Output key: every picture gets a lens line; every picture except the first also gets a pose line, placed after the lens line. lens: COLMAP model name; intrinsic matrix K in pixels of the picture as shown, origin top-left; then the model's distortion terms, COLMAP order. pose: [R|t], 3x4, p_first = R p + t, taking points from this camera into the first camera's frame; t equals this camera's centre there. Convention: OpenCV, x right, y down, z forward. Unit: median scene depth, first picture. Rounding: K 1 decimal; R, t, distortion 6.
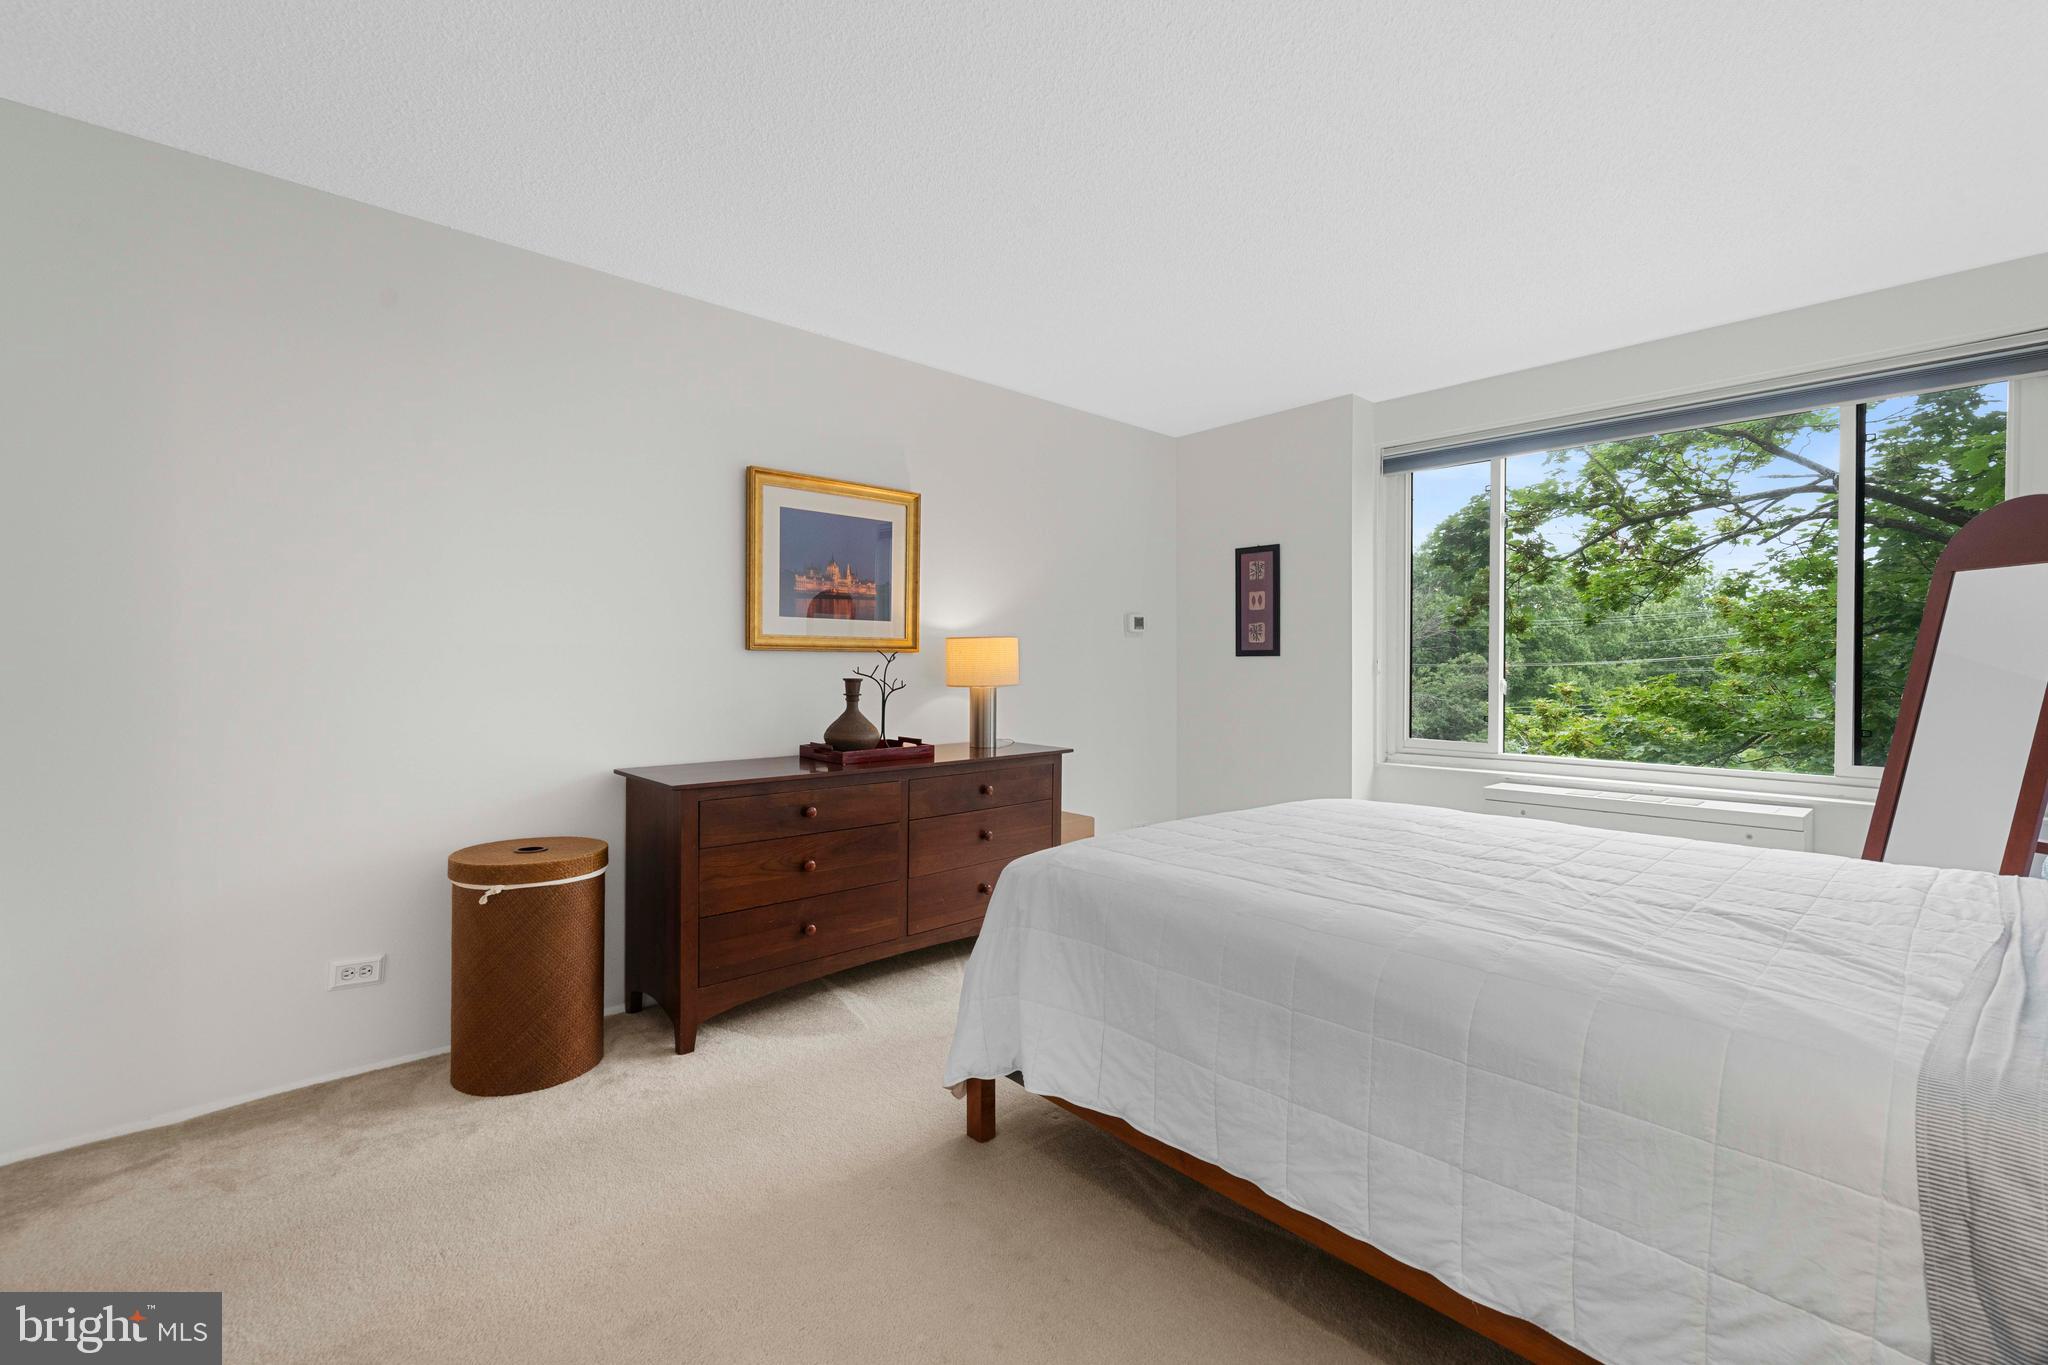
lens RADIAL K [[893.0, 0, 1032.2], [0, 893.0, 682.2], [0, 0, 1]] dist [0.000941, 0.000041]
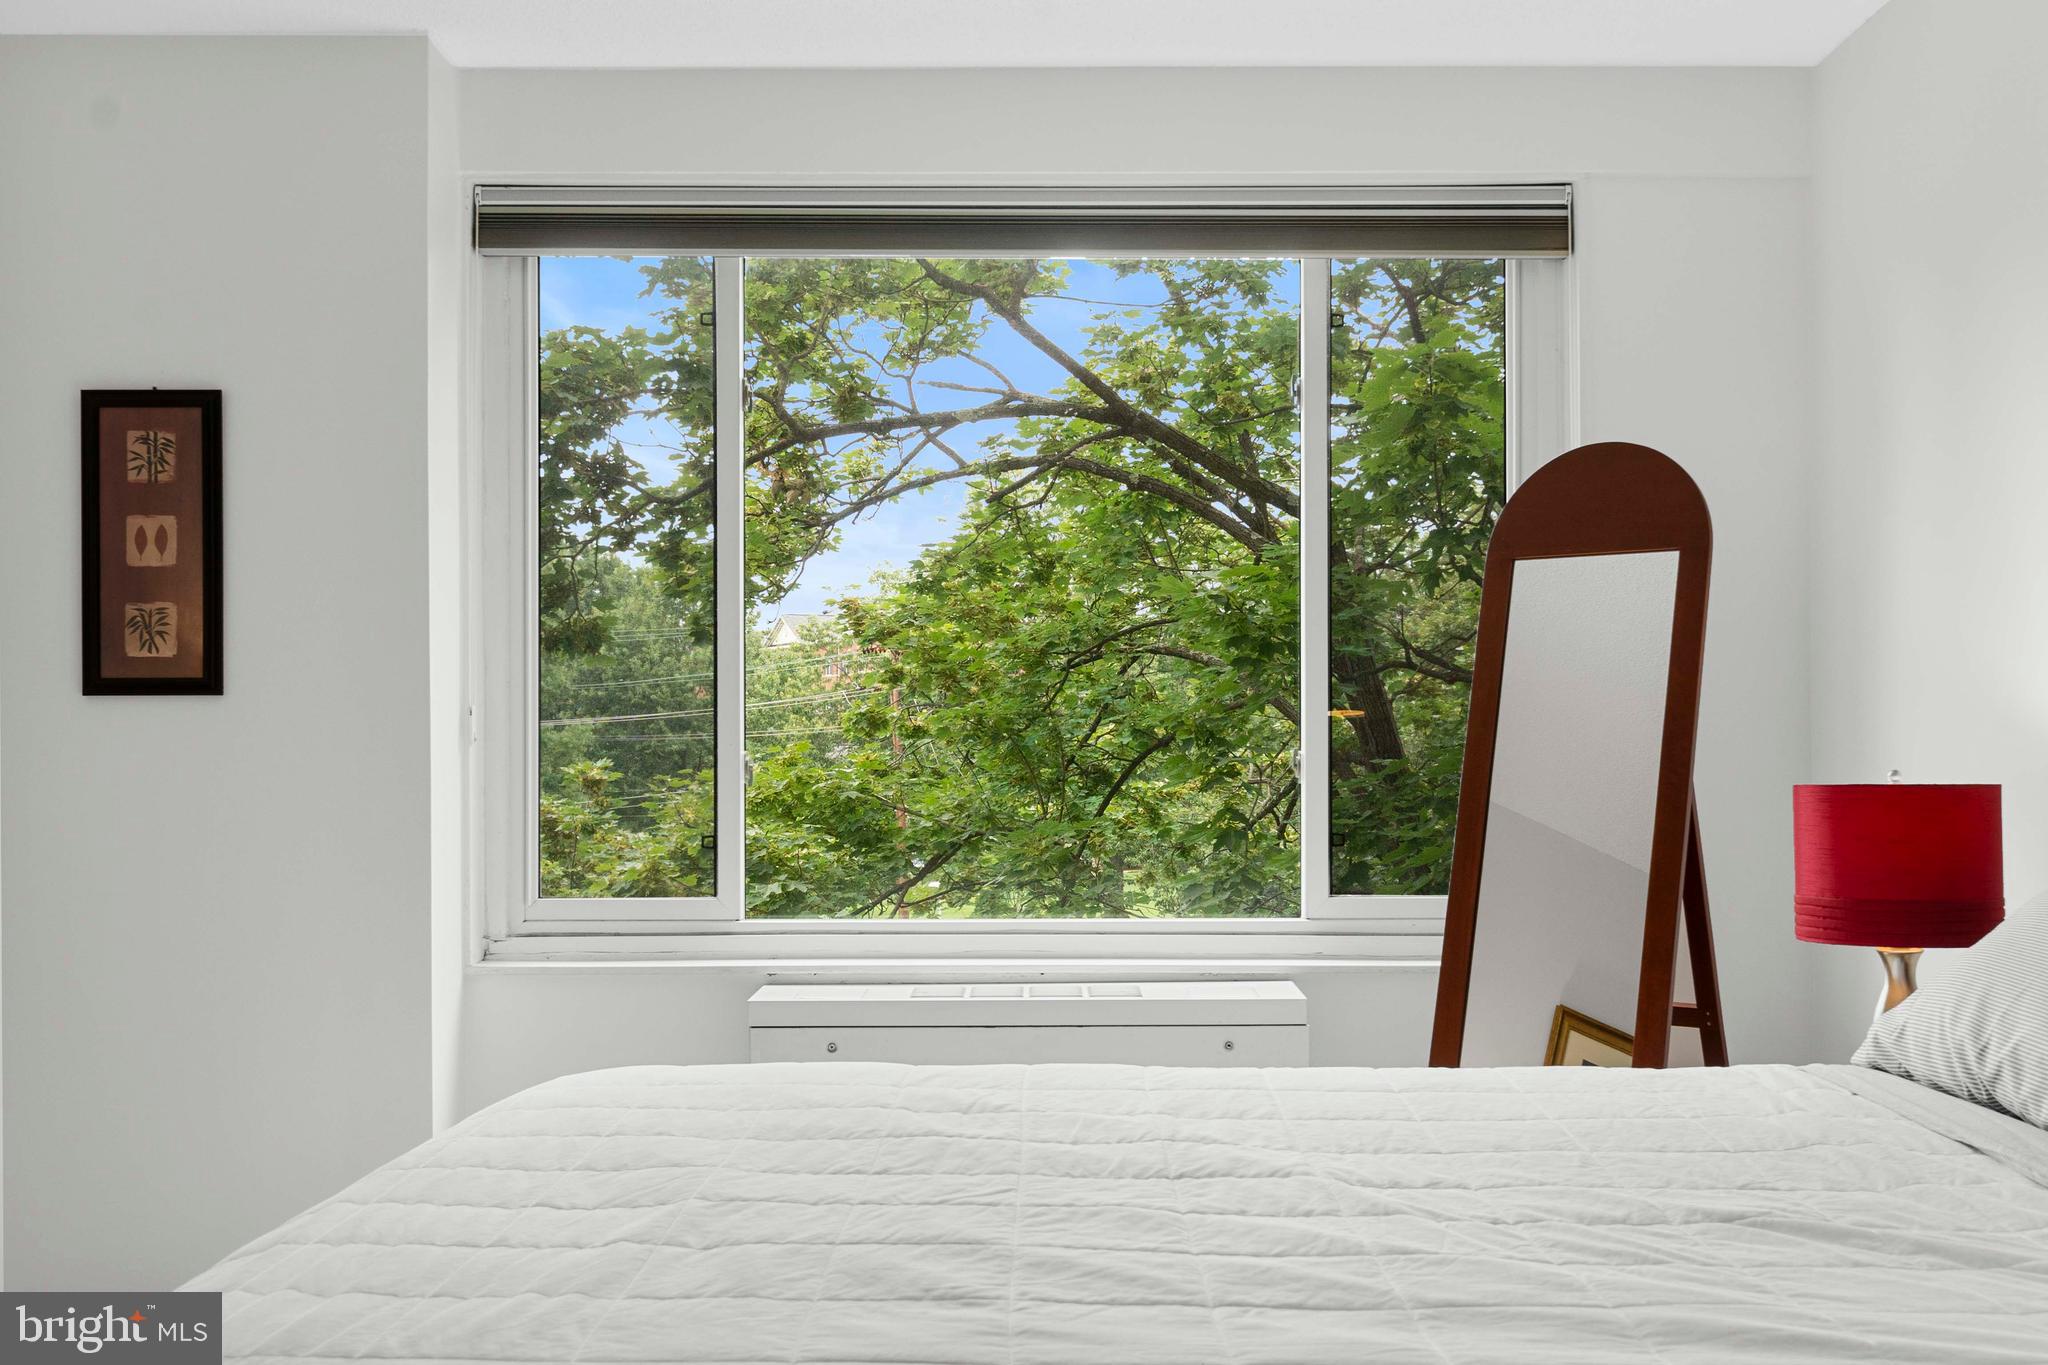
lens RADIAL K [[2064.8, 0, 1024.0], [0, 2064.8, 682.5], [0, 0, 1]] dist [0.008720, -0.008827]
pose [[0.690365, 0.014609, 0.723314, -0.111414], [0.015705, 0.999258, -0.035171, 0.000726], [-0.723291, 0.035641, 0.689623, 0.177770]]
